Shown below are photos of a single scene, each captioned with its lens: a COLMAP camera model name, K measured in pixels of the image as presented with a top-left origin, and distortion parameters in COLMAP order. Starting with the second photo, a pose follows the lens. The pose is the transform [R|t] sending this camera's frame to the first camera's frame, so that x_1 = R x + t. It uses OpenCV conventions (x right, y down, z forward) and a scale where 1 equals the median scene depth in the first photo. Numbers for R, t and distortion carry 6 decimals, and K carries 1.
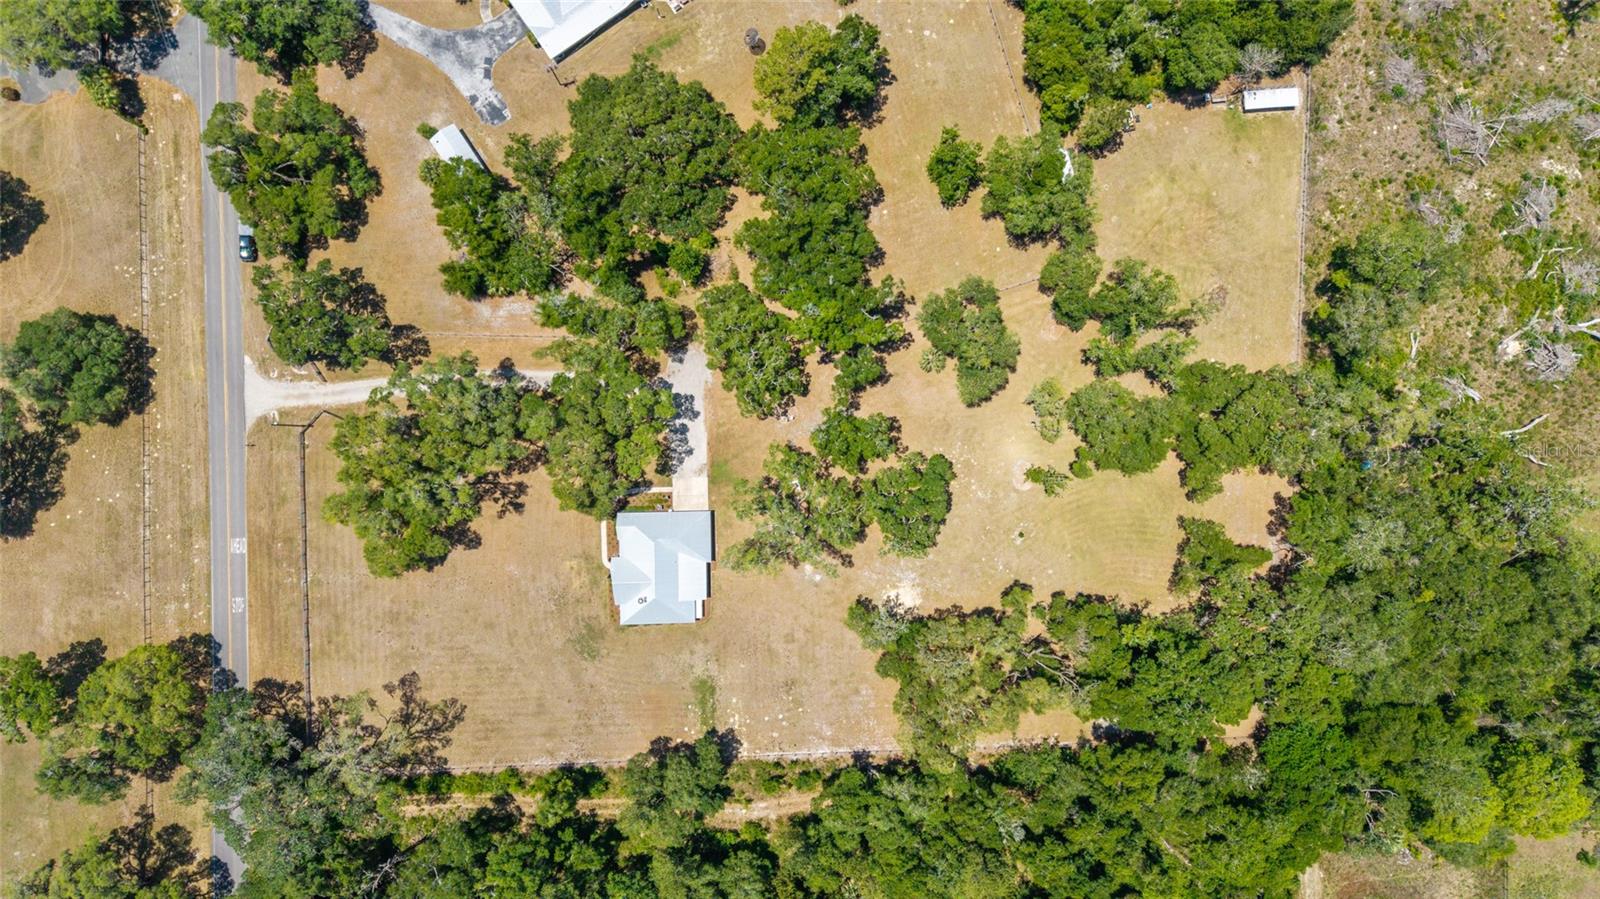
lens RADIAL K [[1069.9, 0, 800.3], [0, 1069.9, 451.6], [0, 0, 1]] dist [0.026669, -0.021689]
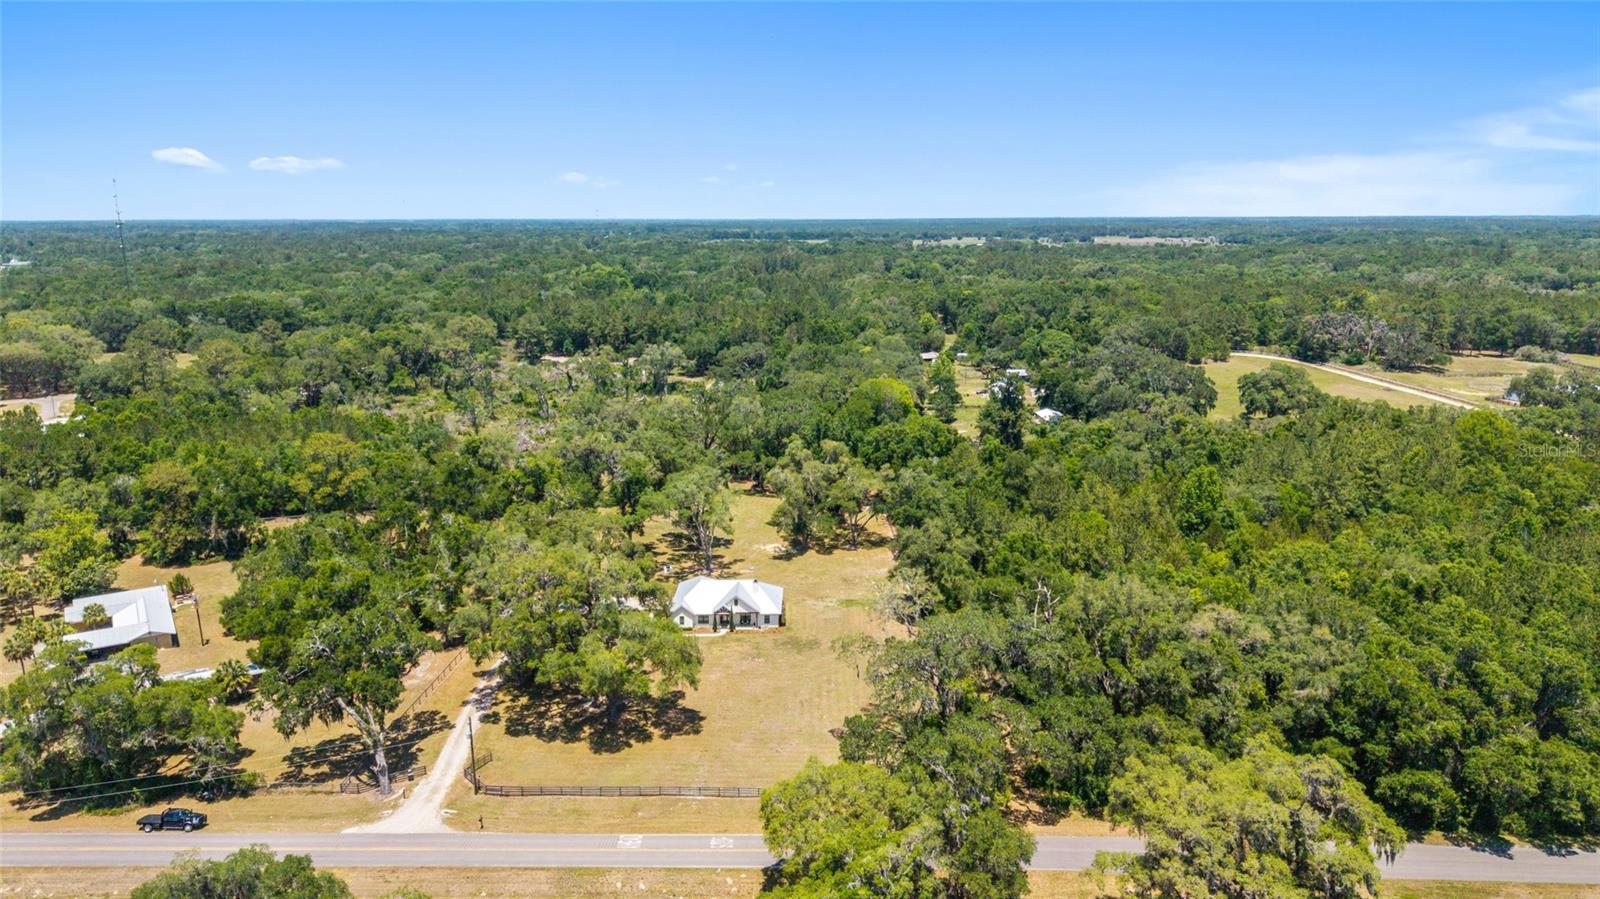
lens RADIAL K [[1069.9, 0, 799.0], [0, 1069.9, 452.4], [0, 0, 1]] dist [0.026669, -0.021689]
pose [[0.032754, -0.216419, 0.975751, -1.093386], [0.999426, -0.001406, -0.033861, 0.210807], [0.008700, 0.976300, 0.216248, 0.632318]]
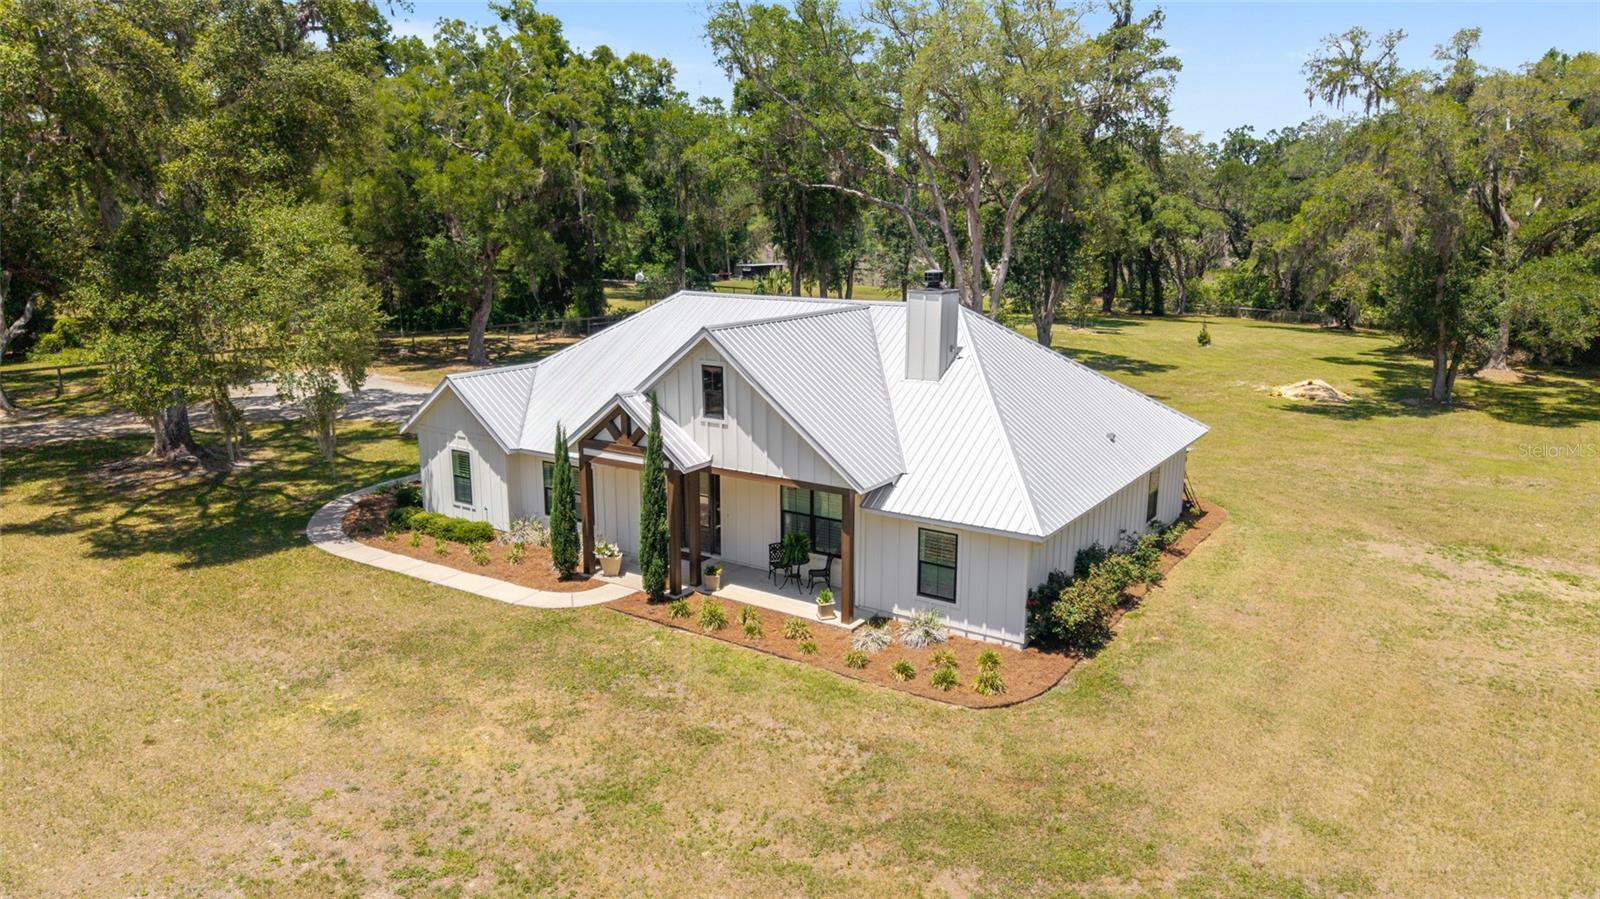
lens RADIAL K [[1069.9, 0, 792.7], [0, 1069.9, 444.8], [0, 0, 1]] dist [0.026669, -0.021689]
pose [[0.579607, -0.167194, 0.797560, -0.268638], [0.814890, 0.115196, -0.568052, 0.201365], [0.003099, 0.979171, 0.203013, 0.957664]]
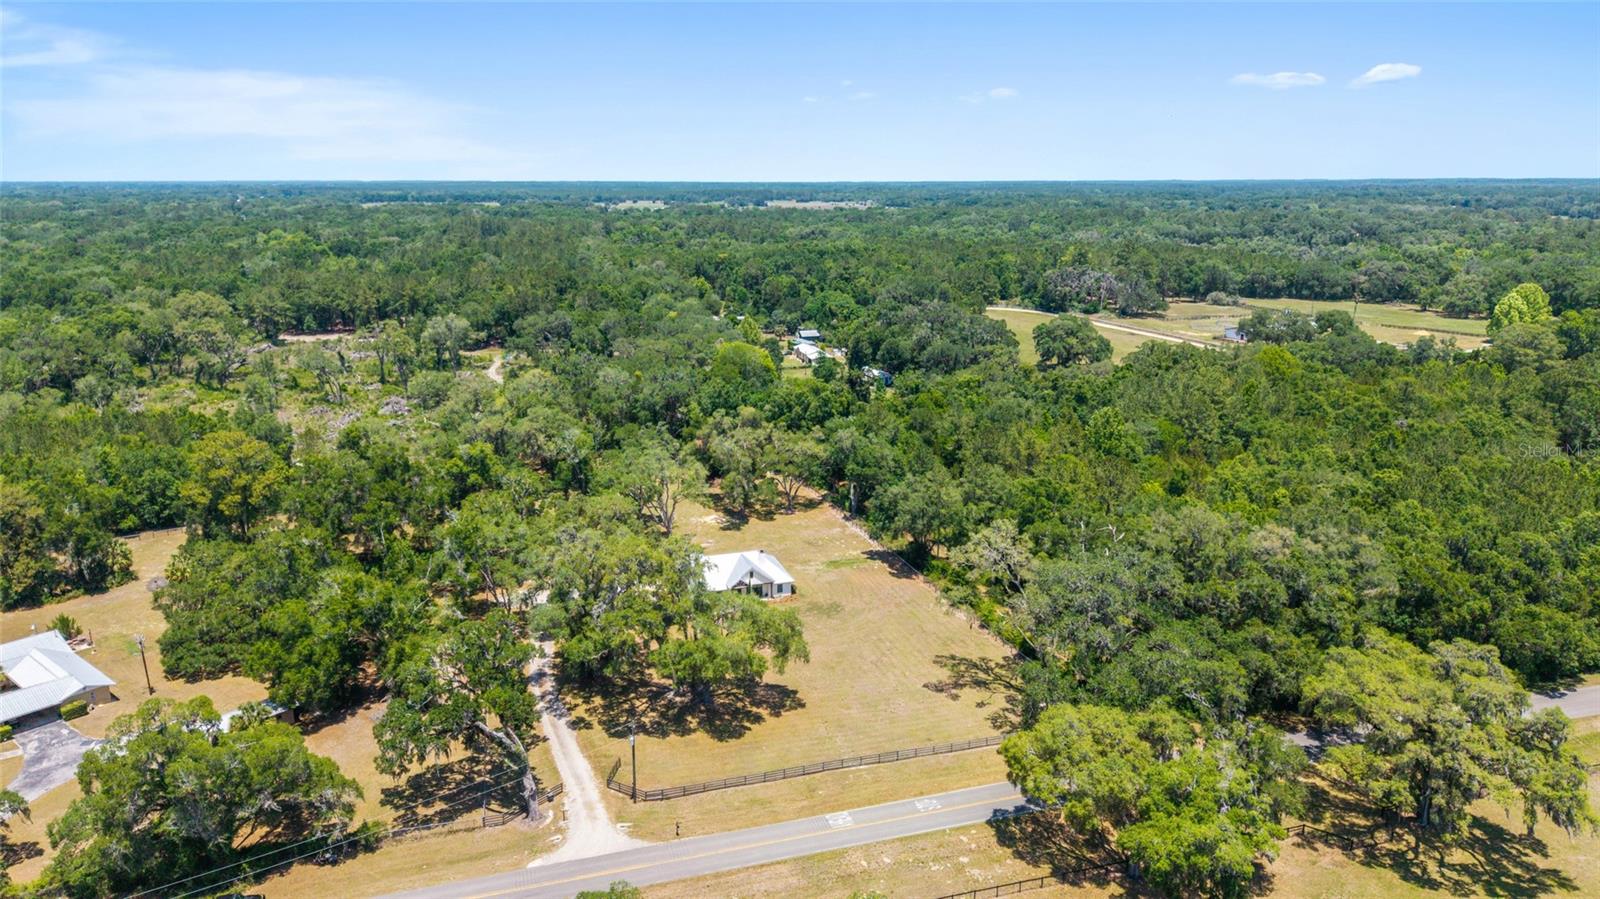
lens RADIAL K [[1069.9, 0, 800.0], [0, 1069.9, 445.9], [0, 0, 1]] dist [0.026669, -0.021689]
pose [[-0.278352, -0.233012, 0.931786, -1.047646], [0.960461, -0.073426, 0.268556, -0.087131], [0.005841, 0.969698, 0.244237, 0.632022]]
